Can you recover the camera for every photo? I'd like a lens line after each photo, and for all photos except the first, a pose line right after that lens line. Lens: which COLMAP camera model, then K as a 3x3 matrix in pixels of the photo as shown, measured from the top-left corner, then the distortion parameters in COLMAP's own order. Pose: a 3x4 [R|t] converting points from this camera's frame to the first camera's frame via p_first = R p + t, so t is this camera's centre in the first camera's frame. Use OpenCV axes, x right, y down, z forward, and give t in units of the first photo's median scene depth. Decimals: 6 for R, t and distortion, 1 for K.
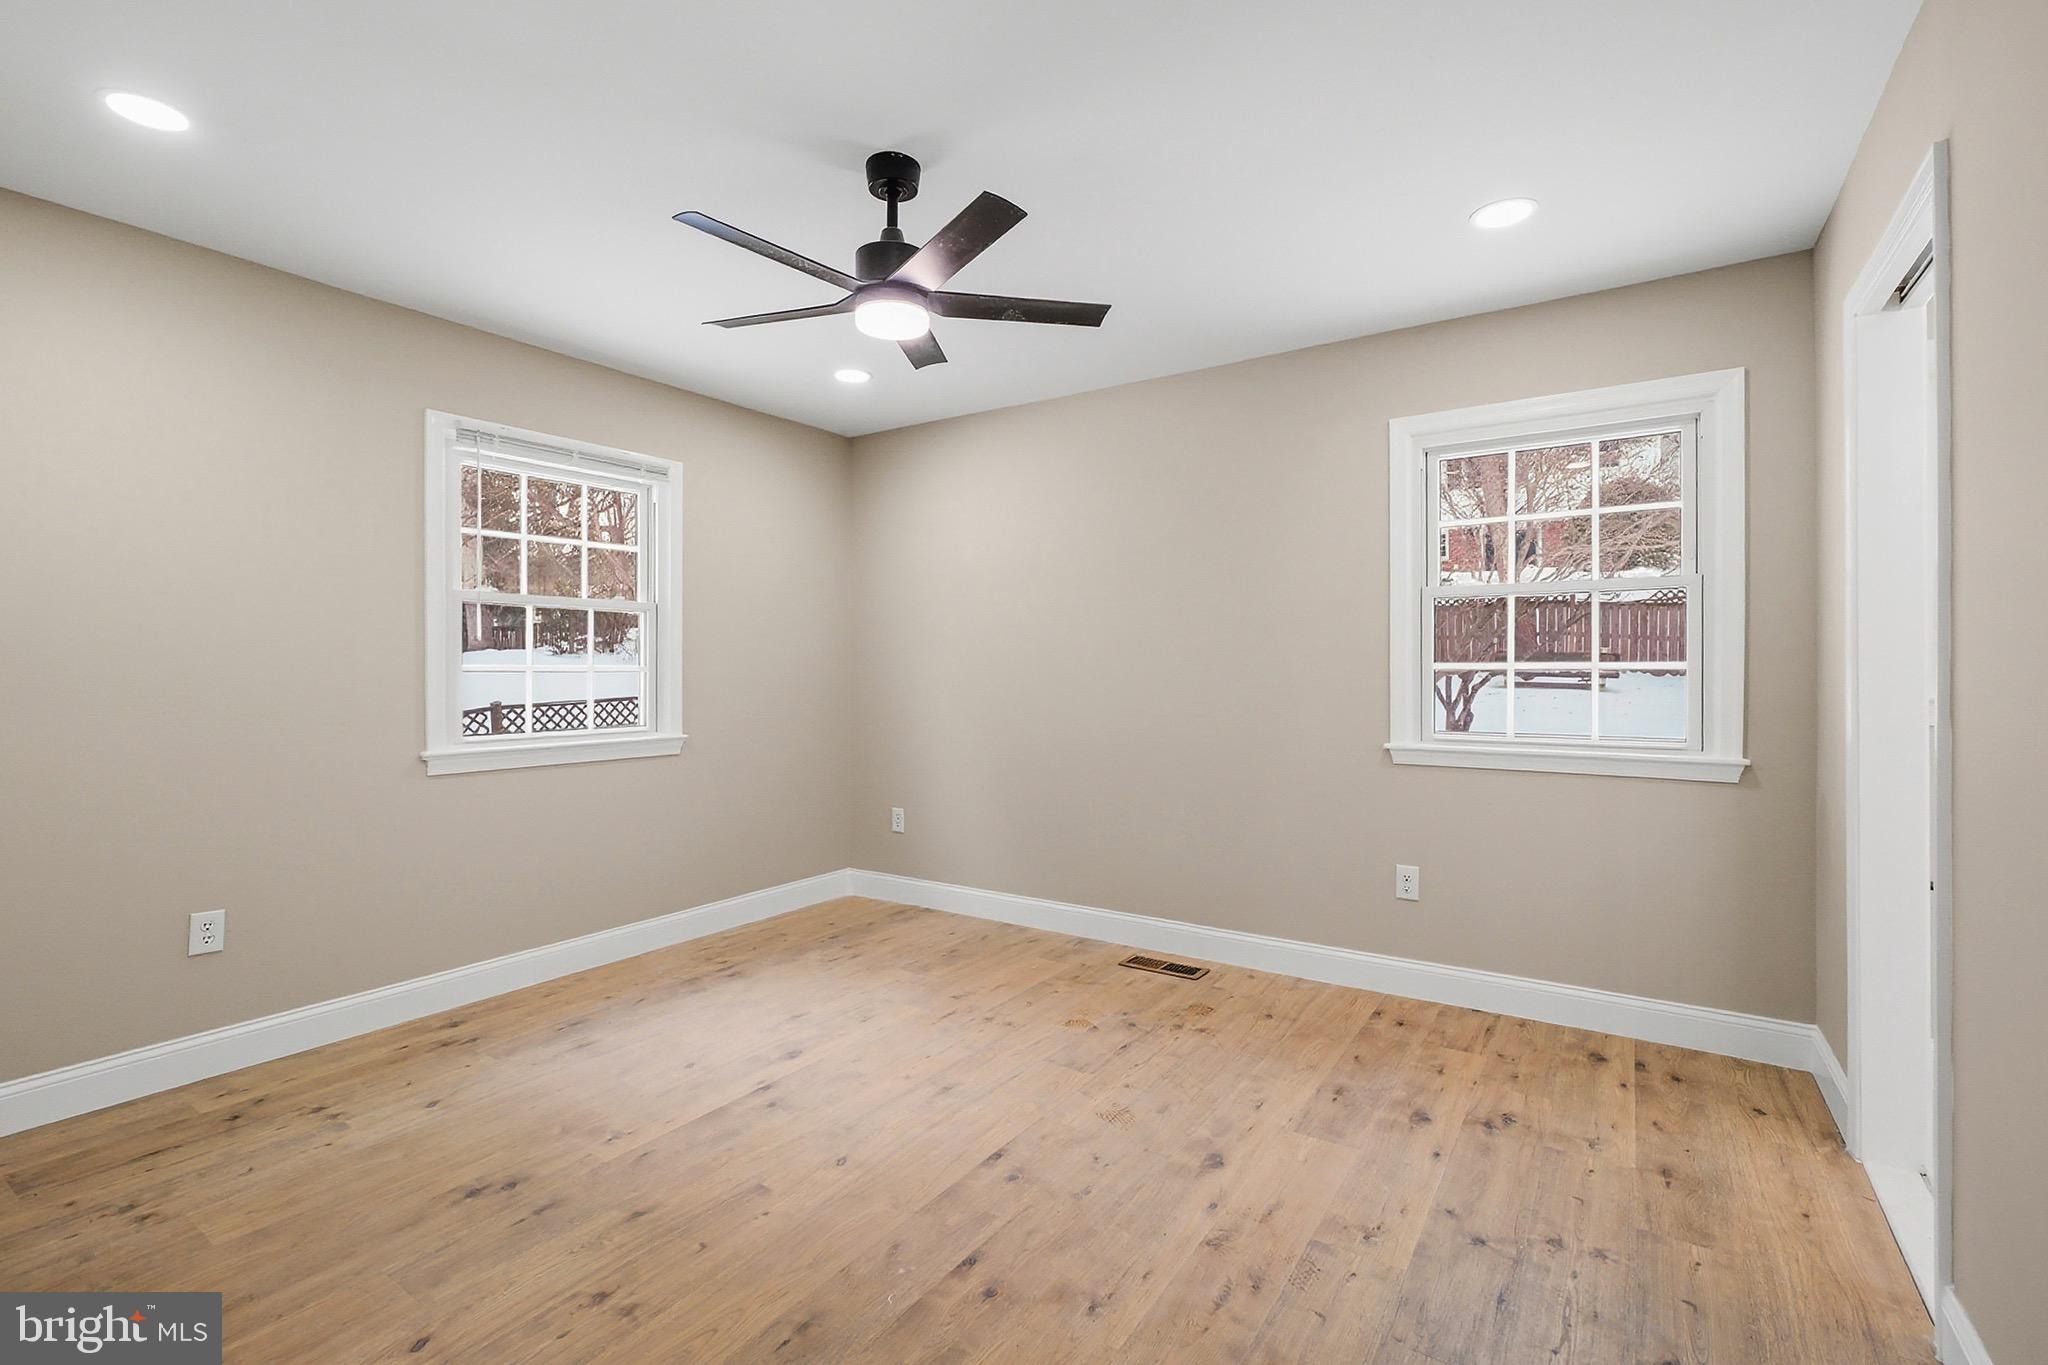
lens RADIAL K [[894.0, 0, 1031.4], [0, 894.0, 669.8], [0, 0, 1]] dist [-0.009159, 0.000556]
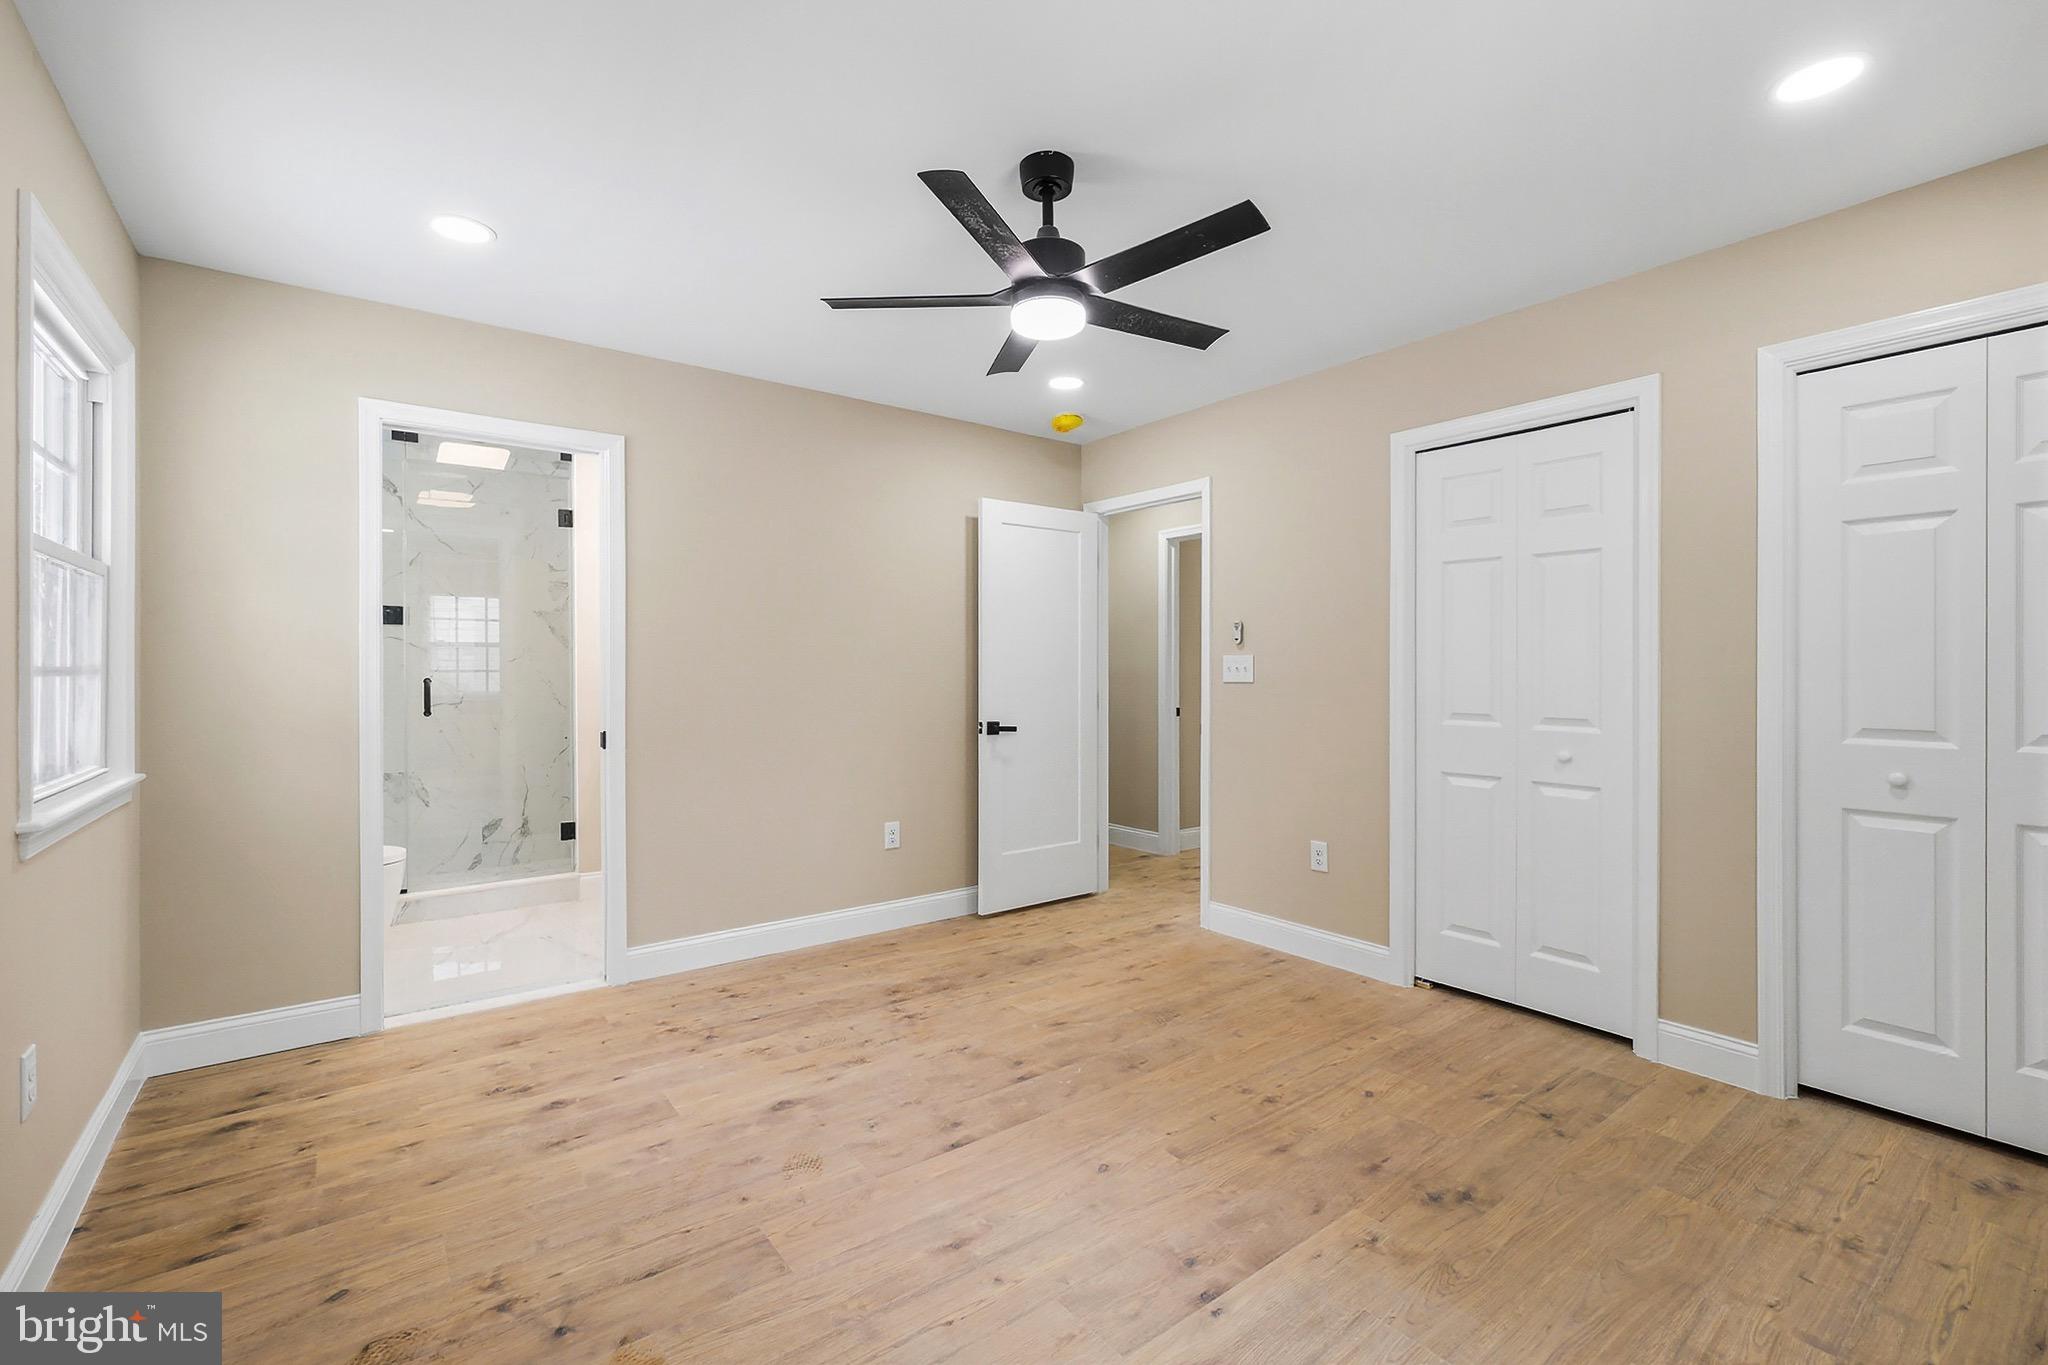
lens RADIAL K [[894.0, 0, 1031.4], [0, 894.0, 669.8], [0, 0, 1]] dist [-0.009159, 0.000556]
pose [[-0.947082, 0.002364, 0.320983, -0.453741], [0.003028, 0.999994, 0.001570, -0.003281], [-0.320978, 0.002459, -0.947083, 1.948659]]
